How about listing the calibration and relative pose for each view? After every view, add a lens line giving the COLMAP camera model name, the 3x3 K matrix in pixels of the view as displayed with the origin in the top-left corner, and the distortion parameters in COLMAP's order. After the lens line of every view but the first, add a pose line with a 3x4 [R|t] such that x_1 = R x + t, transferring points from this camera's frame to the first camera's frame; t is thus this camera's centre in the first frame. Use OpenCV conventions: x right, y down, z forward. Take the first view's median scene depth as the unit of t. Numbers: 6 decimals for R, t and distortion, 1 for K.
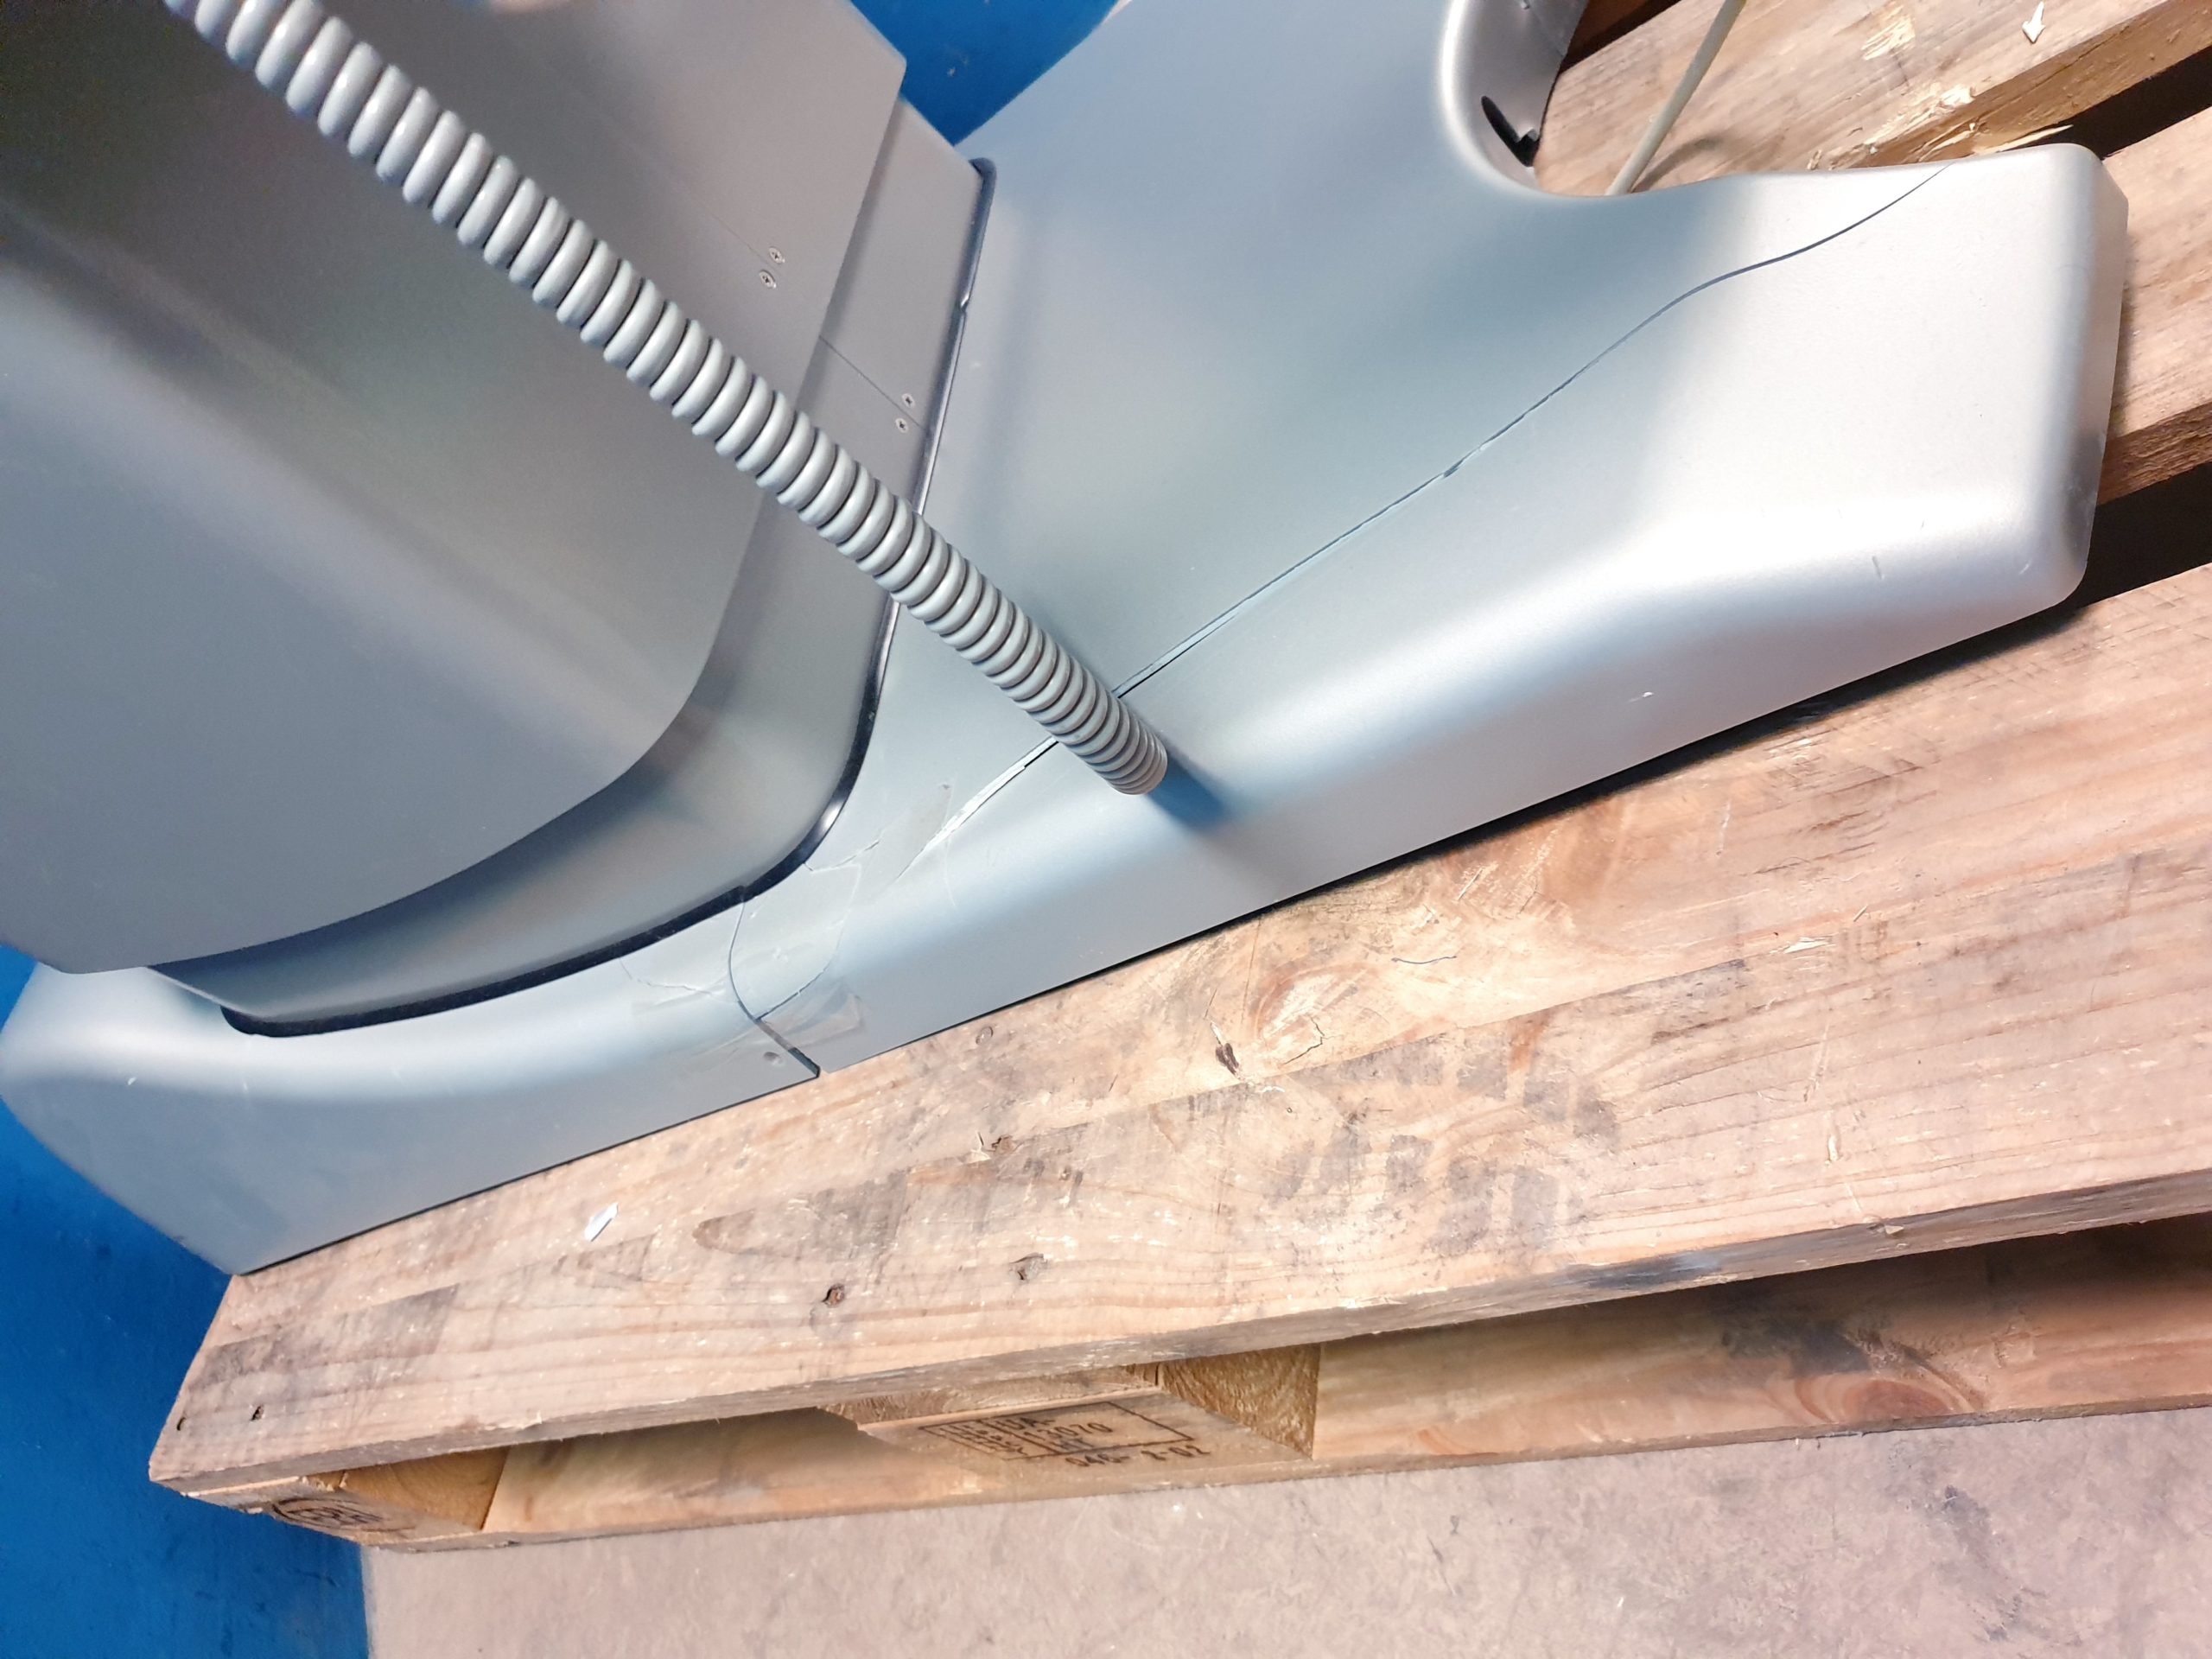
lens RADIAL K [[1749.1, 0, 1141.5], [0, 1749.1, 827.9], [0, 0, 1]] dist [0.005195, 0.008687]
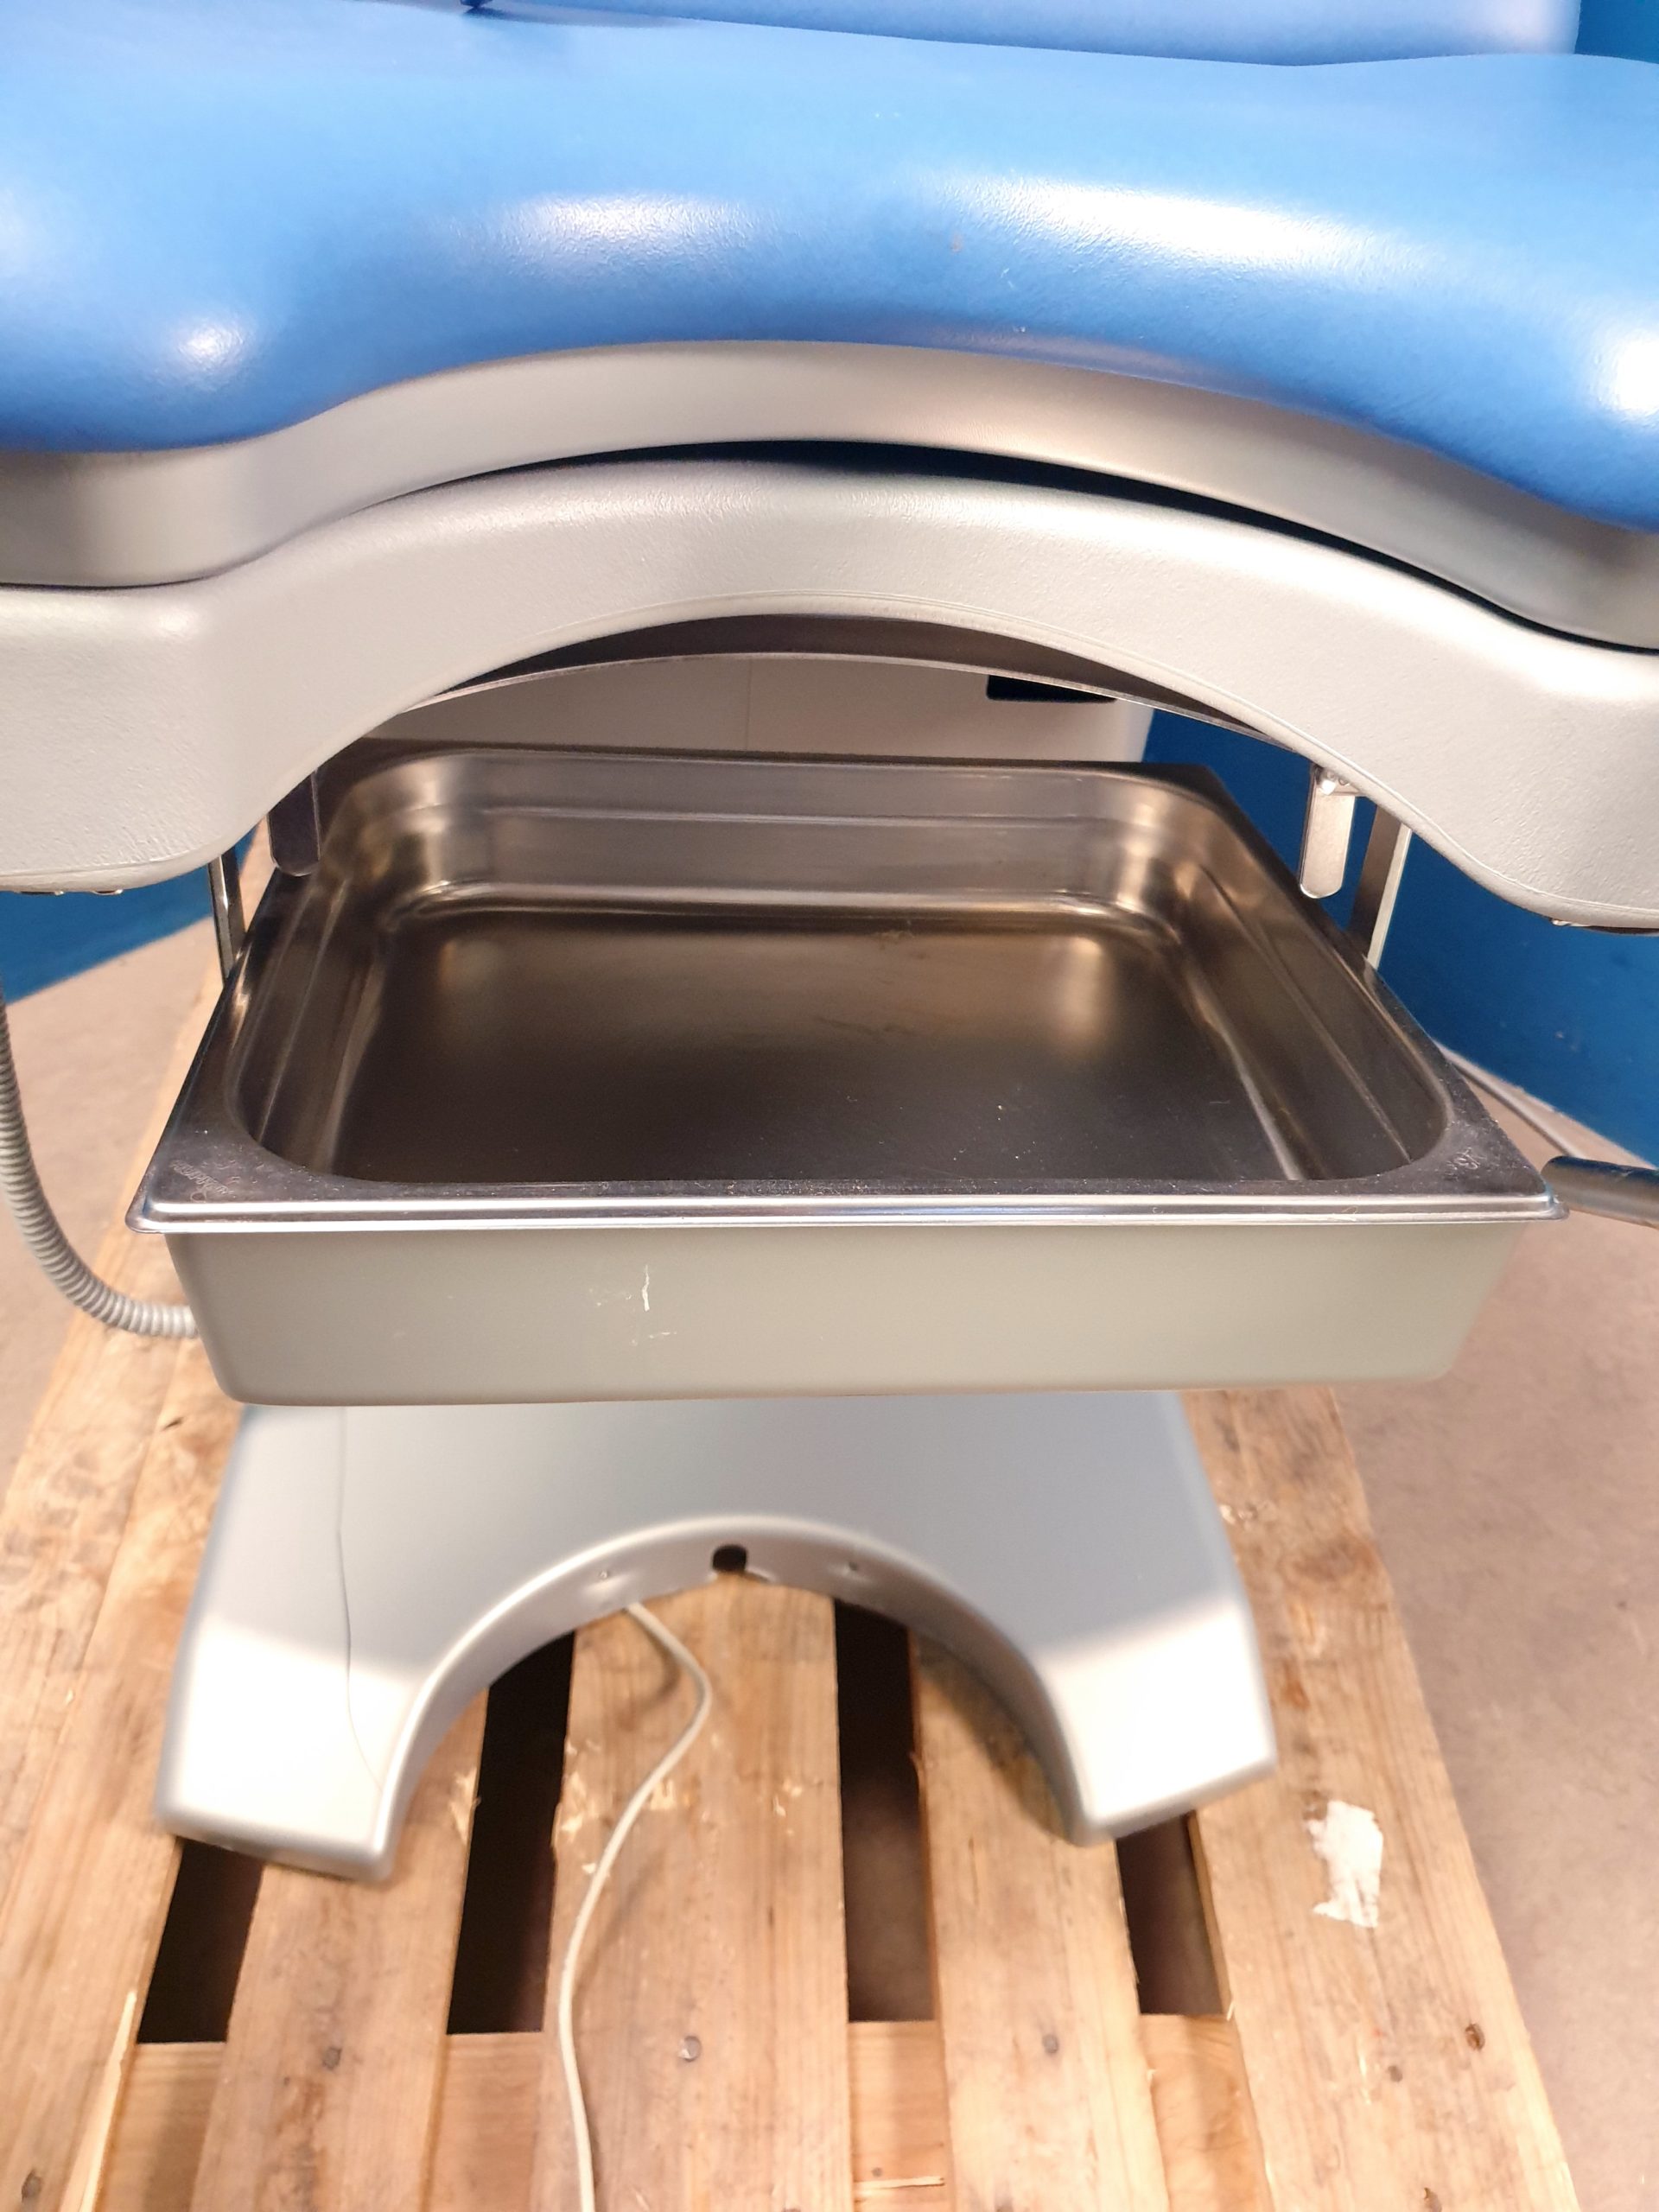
lens RADIAL K [[1749.1, 0, 858.7], [0, 1749.1, 1121.5], [0, 0, 1]] dist [0.005195, 0.008687]
pose [[0.103944, 0.992031, -0.071212, -0.068200], [-0.865333, 0.125500, 0.485230, -1.532520], [0.490300, 0.011186, 0.871482, -0.361827]]
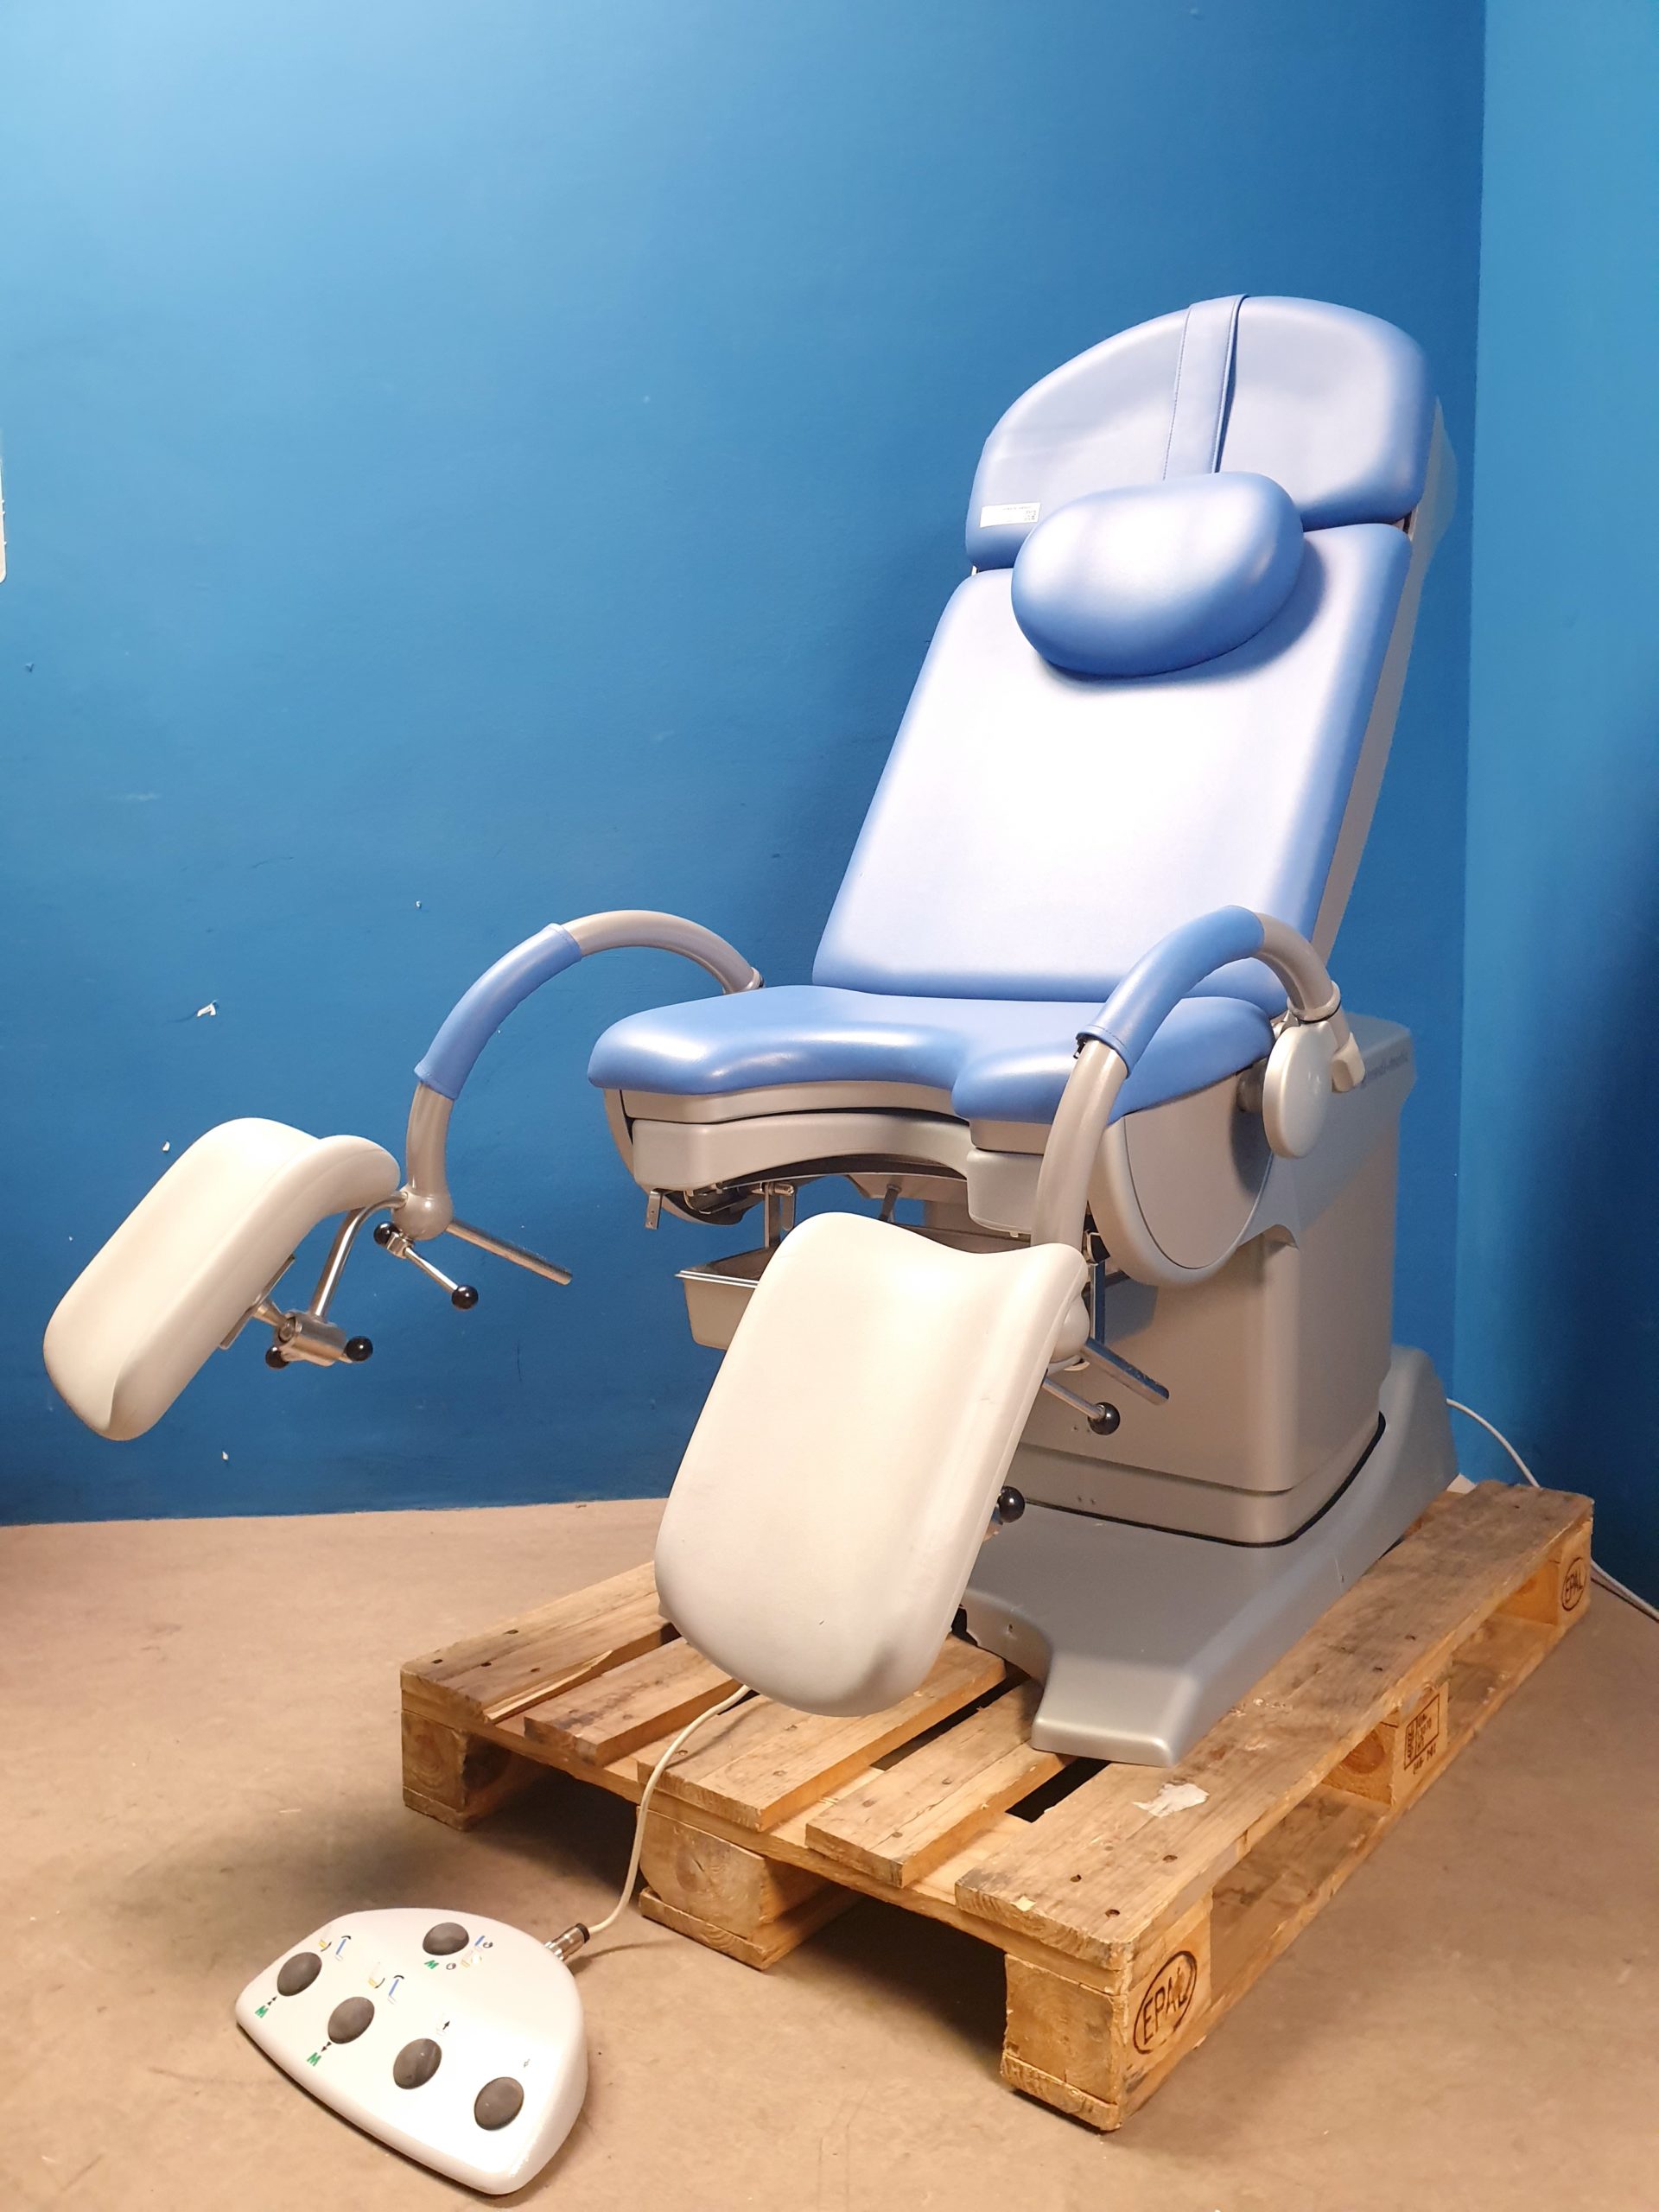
lens RADIAL K [[1749.1, 0, 841.1], [0, 1749.1, 1107.5], [0, 0, 1]] dist [0.005195, 0.008687]
pose [[-0.349102, 0.729993, -0.587570, 1.549384], [-0.452721, 0.417606, 0.787813, -3.351235], [0.820470, 0.541033, 0.184696, -0.127705]]
